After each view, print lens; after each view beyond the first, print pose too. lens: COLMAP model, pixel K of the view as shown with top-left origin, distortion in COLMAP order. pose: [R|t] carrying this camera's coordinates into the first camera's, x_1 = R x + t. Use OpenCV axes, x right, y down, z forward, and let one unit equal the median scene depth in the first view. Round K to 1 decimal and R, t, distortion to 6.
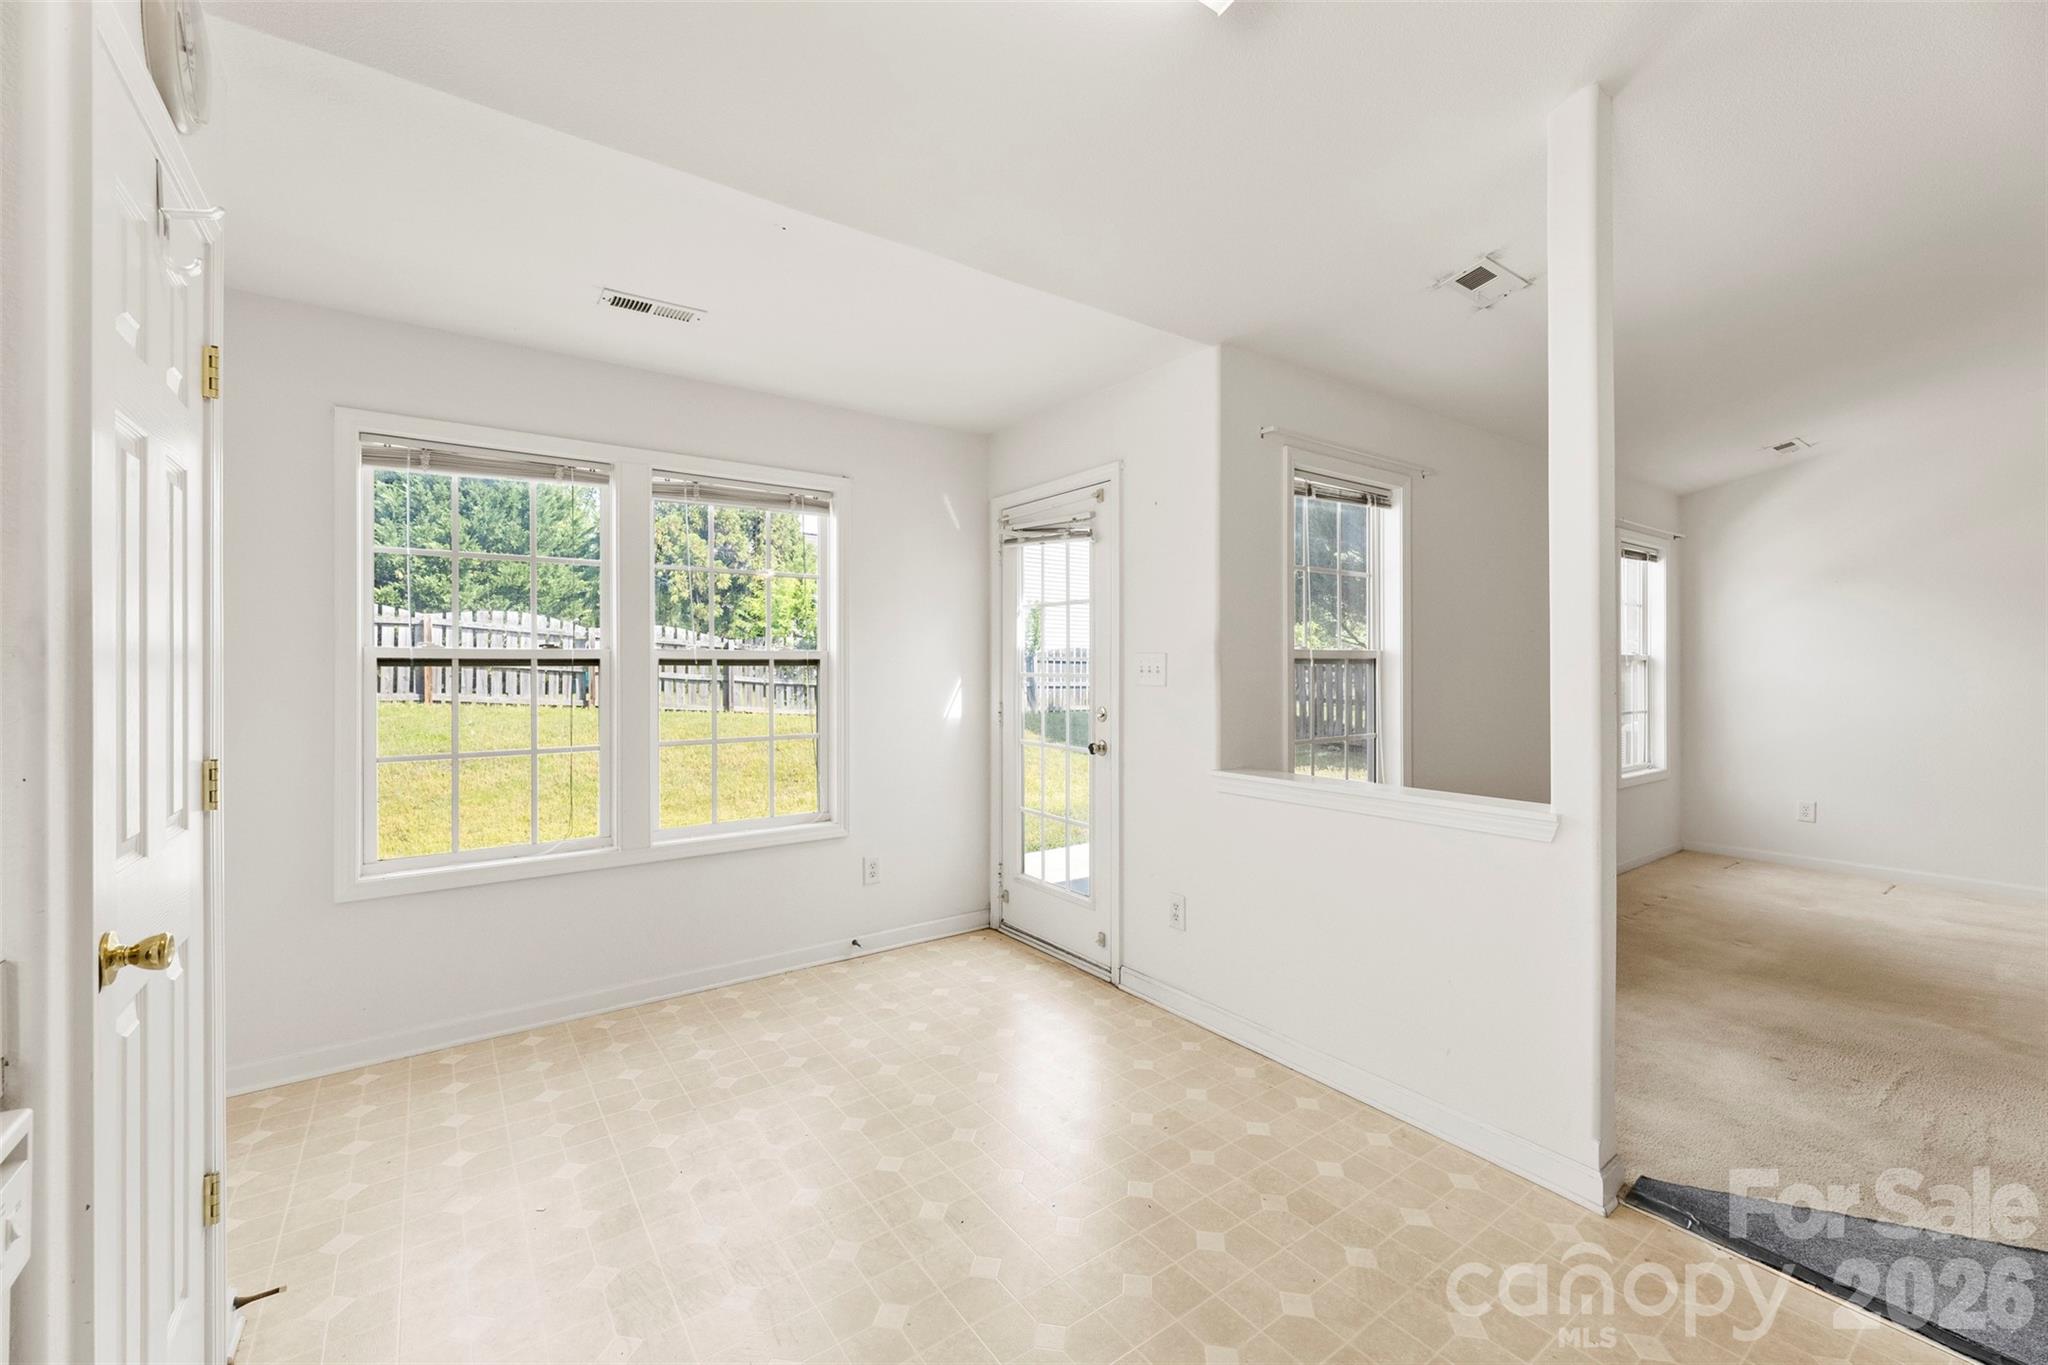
lens RADIAL K [[825.5, 0, 1020.0], [0, 825.5, 667.5], [0, 0, 1]] dist [-0.001251, -0.000346]
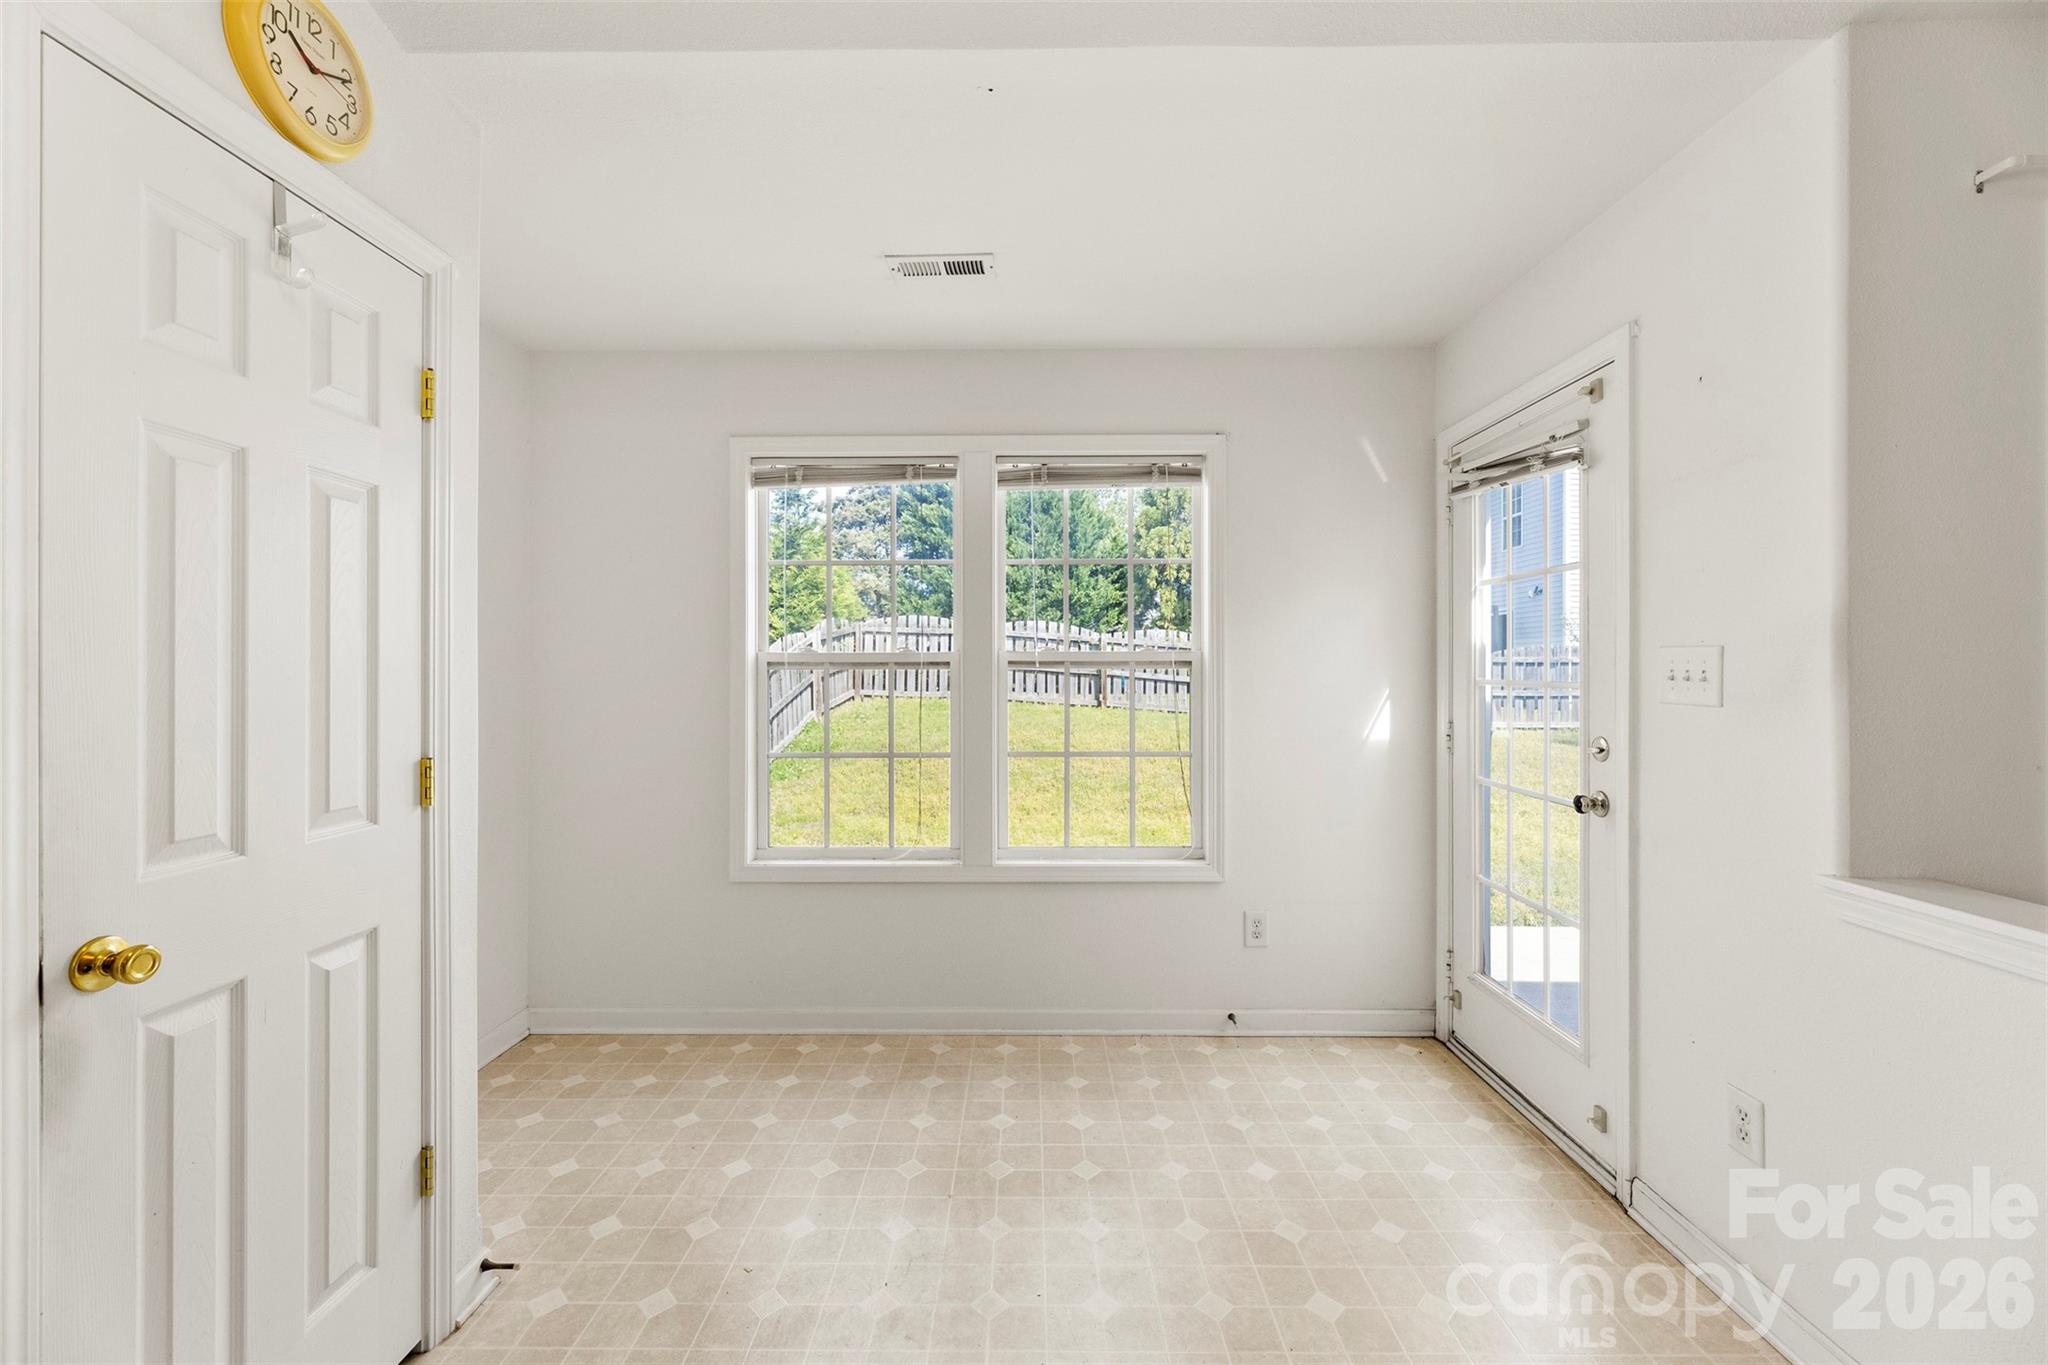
lens RADIAL K [[825.5, 0, 1020.0], [0, 825.5, 667.5], [0, 0, 1]] dist [-0.001251, -0.000346]
pose [[0.806632, -0.001015, -0.591052, 0.112940], [-0.001053, 0.999994, -0.003154, -0.000777], [0.591052, 0.003166, 0.806627, 0.253924]]
